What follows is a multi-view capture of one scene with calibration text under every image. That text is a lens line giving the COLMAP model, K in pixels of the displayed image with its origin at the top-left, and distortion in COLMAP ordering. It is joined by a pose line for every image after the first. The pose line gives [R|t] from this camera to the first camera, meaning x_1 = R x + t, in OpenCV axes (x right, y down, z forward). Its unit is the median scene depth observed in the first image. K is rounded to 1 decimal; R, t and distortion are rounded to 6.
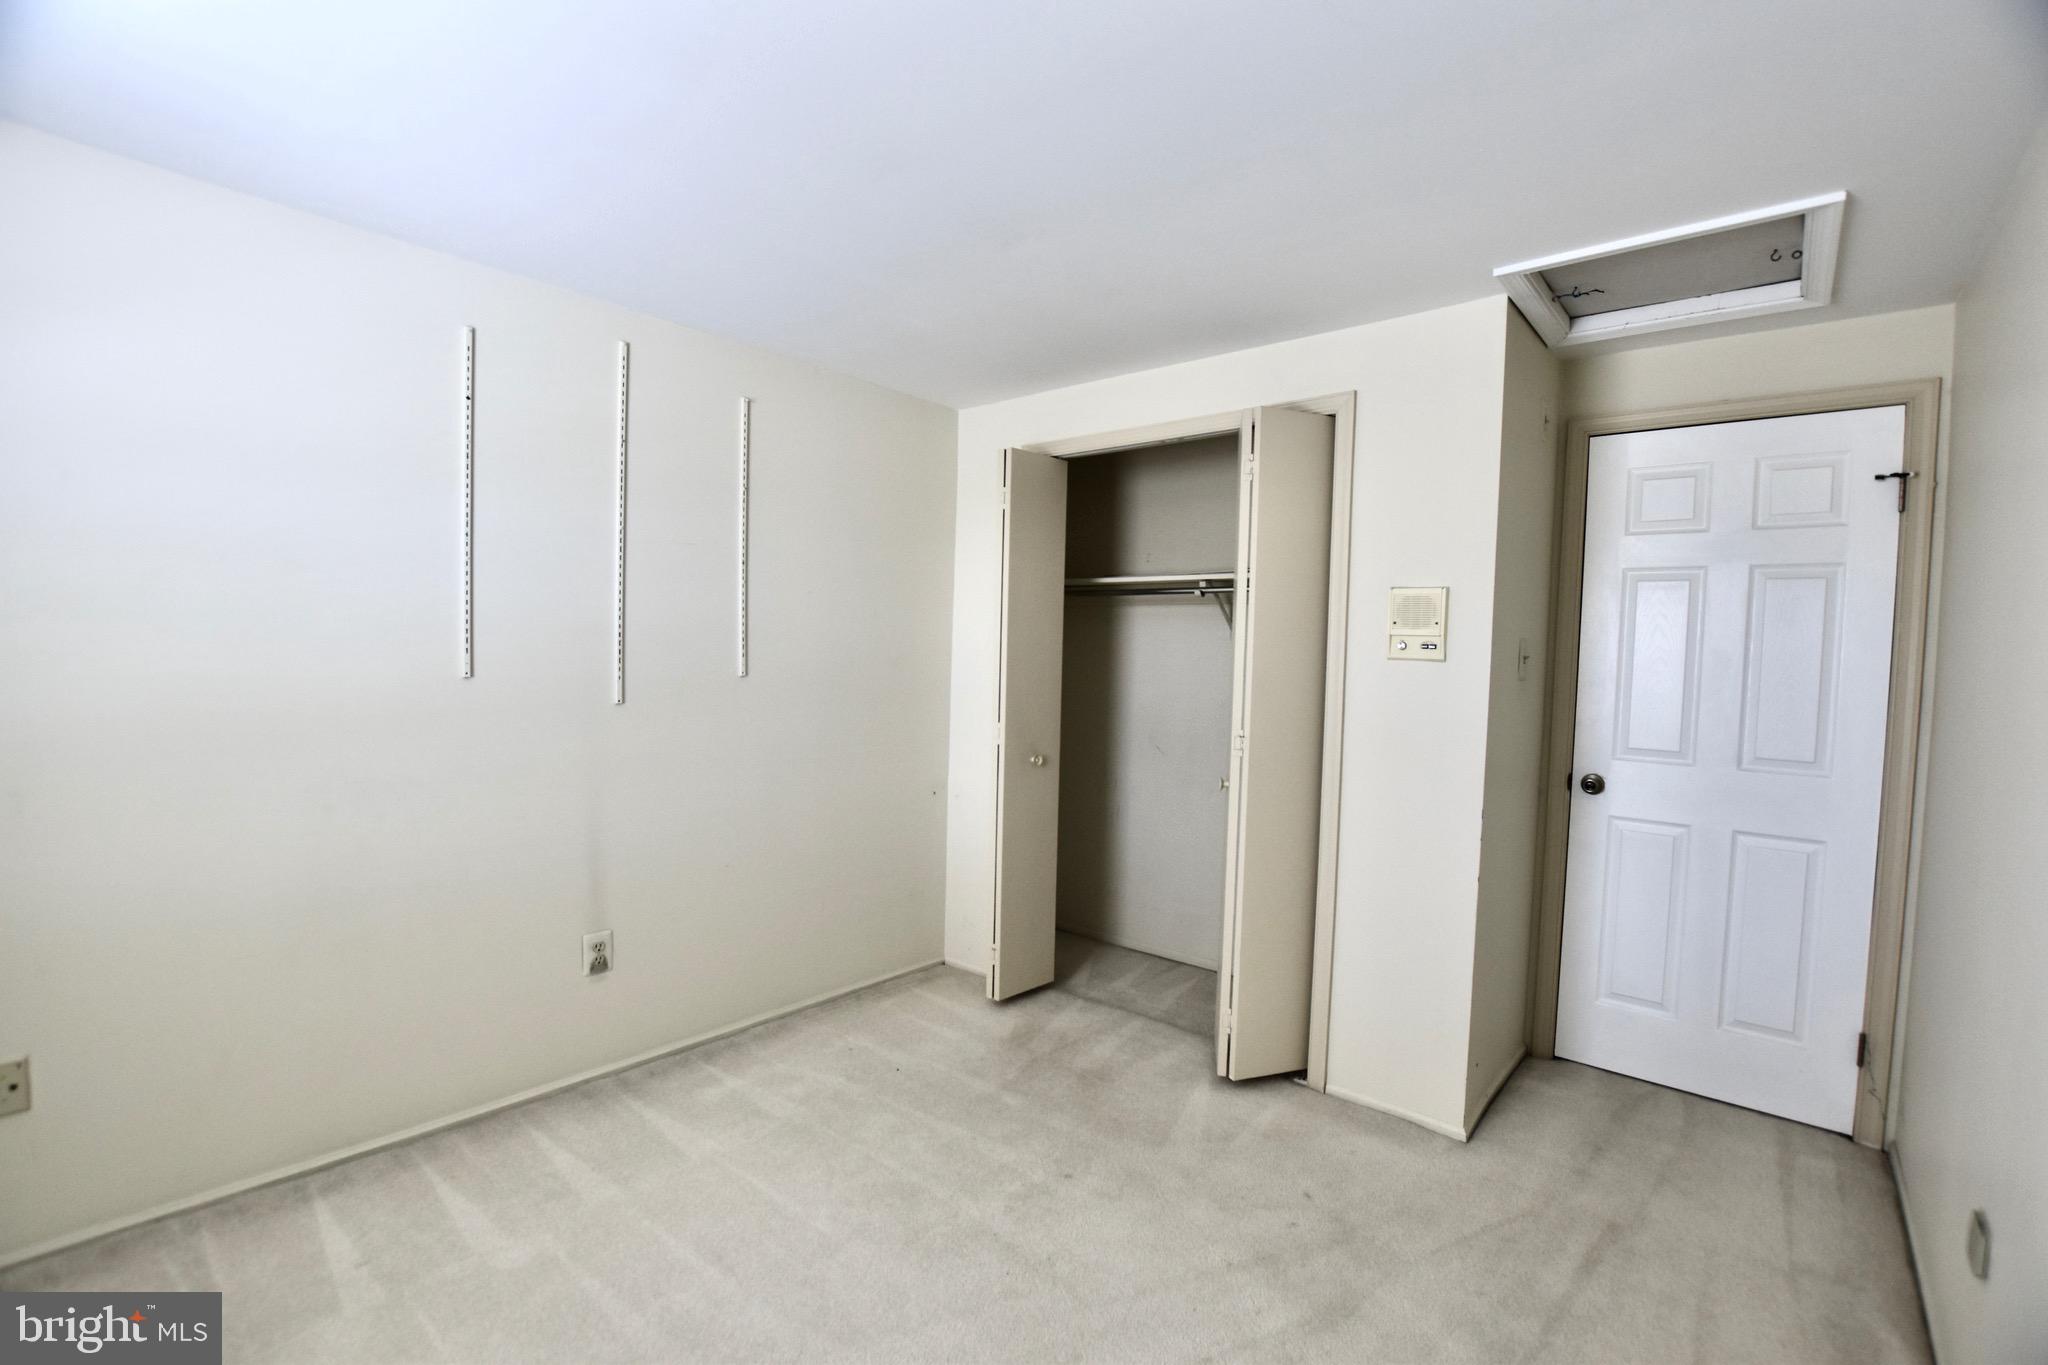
lens RADIAL K [[896.9, 0, 1076.1], [0, 896.9, 684.6], [0, 0, 1]] dist [-0.000717, -0.000490]
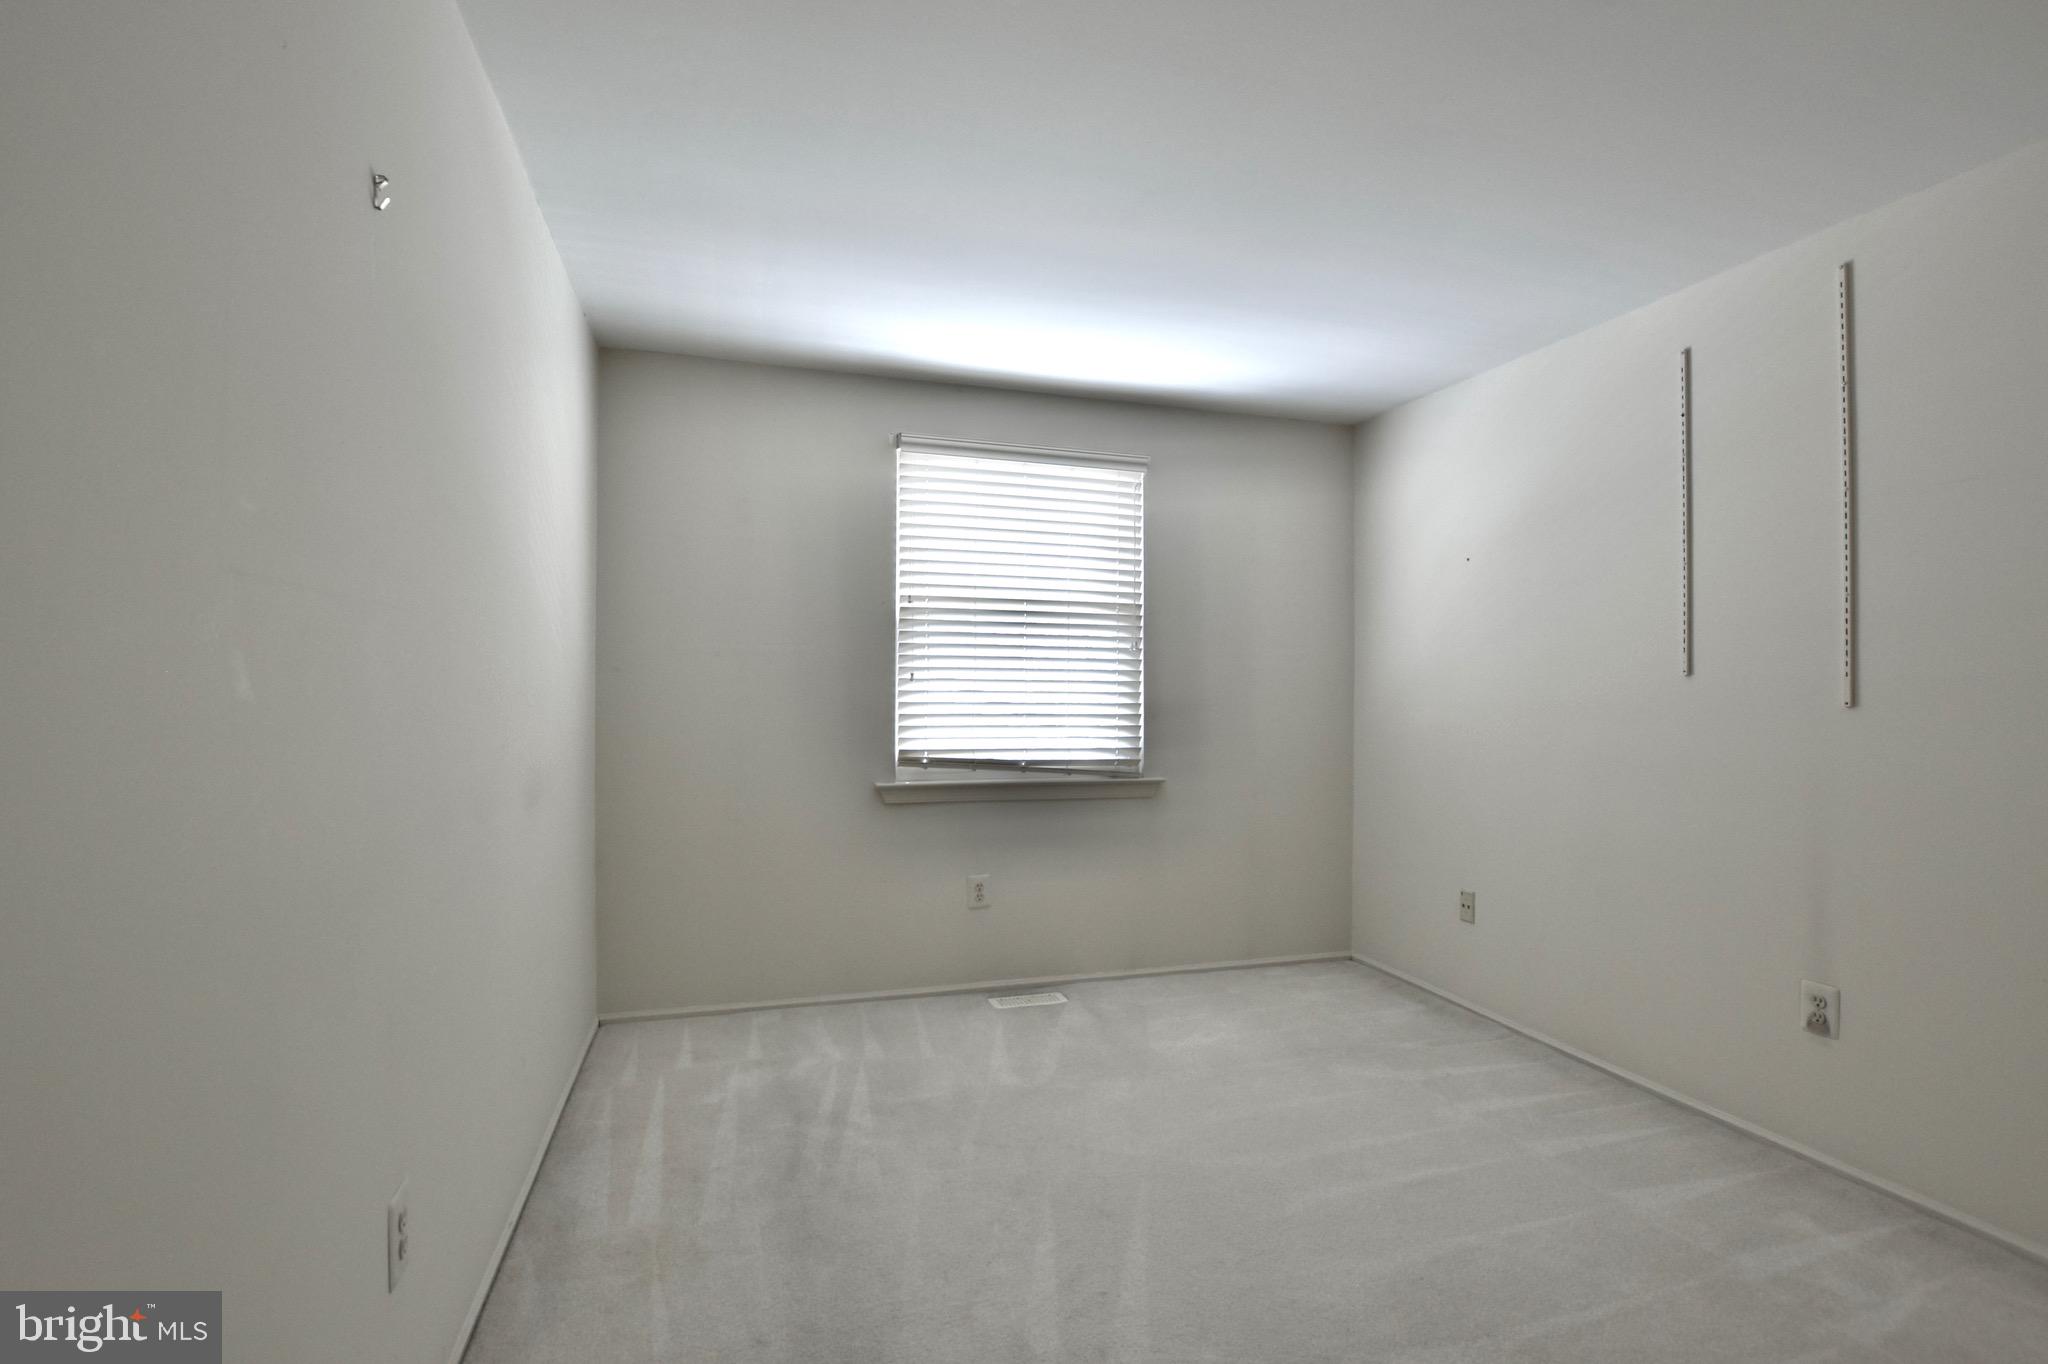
lens RADIAL K [[896.9, 0, 1020.6], [0, 896.9, 683.9], [0, 0, 1]] dist [-0.000717, -0.000490]
pose [[-0.538335, -0.048875, -0.841312, 0.587277], [-0.060530, 0.997981, -0.019245, 0.064827], [0.840554, 0.040565, -0.540207, 0.848187]]
